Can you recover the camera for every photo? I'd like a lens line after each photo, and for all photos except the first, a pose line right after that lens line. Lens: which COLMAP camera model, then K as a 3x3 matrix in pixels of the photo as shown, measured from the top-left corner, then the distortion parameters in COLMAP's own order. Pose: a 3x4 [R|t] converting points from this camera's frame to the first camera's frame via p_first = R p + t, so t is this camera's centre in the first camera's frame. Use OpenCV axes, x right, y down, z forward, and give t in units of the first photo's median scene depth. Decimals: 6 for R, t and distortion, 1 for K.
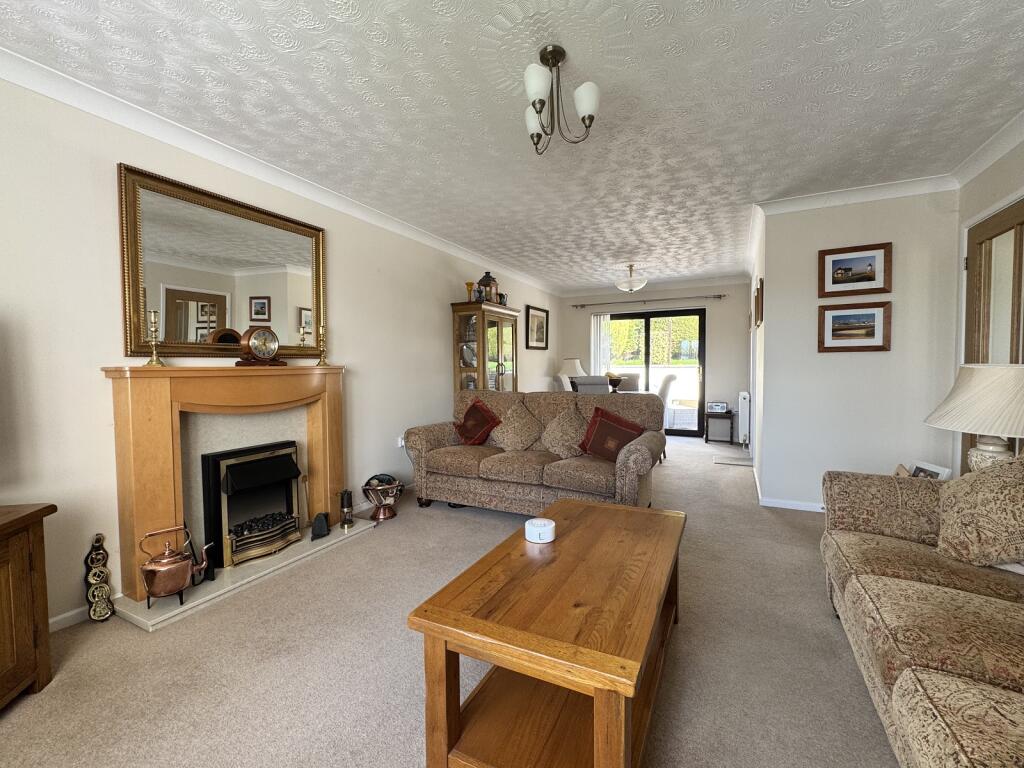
lens RADIAL K [[449.2, 0, 516.4], [0, 449.2, 384.1], [0, 0, 1]] dist [0.000496, 0.000000]
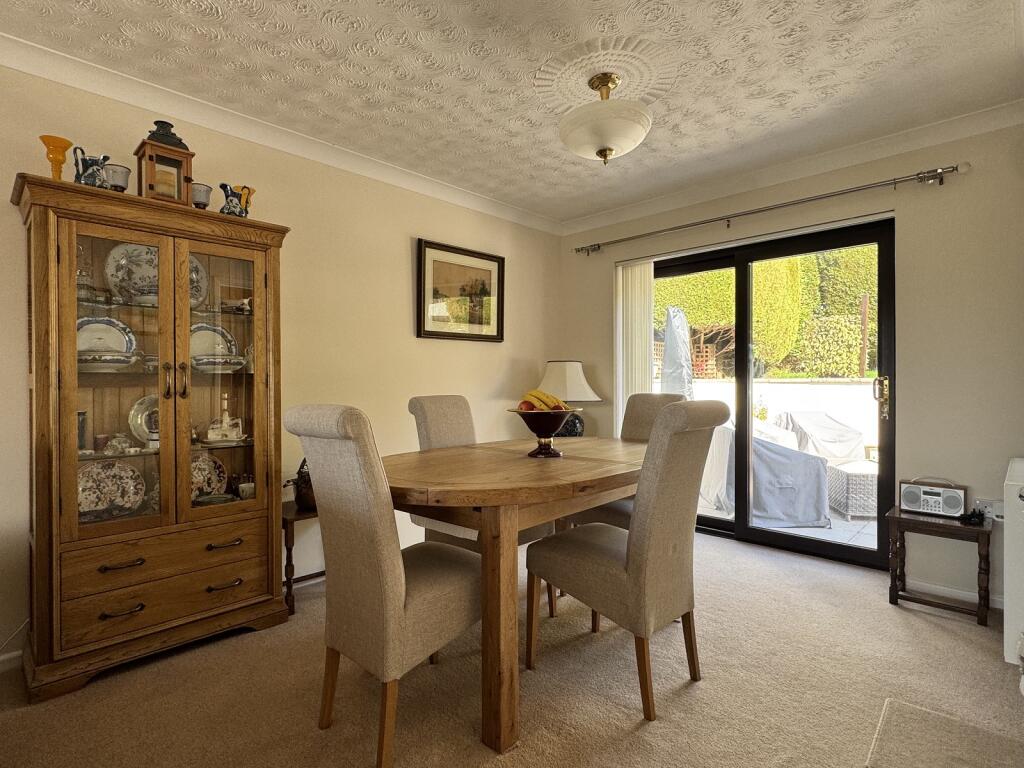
lens RADIAL K [[524.0, 0, 505.9], [0, 524.0, 384.0], [0, 0, 1]] dist [-0.019937, 0.000264]
pose [[0.946919, 0.007221, -0.321390, 0.252765], [-0.017188, 0.999455, -0.028187, -0.017435], [0.321012, 0.032215, 0.946527, 0.497387]]
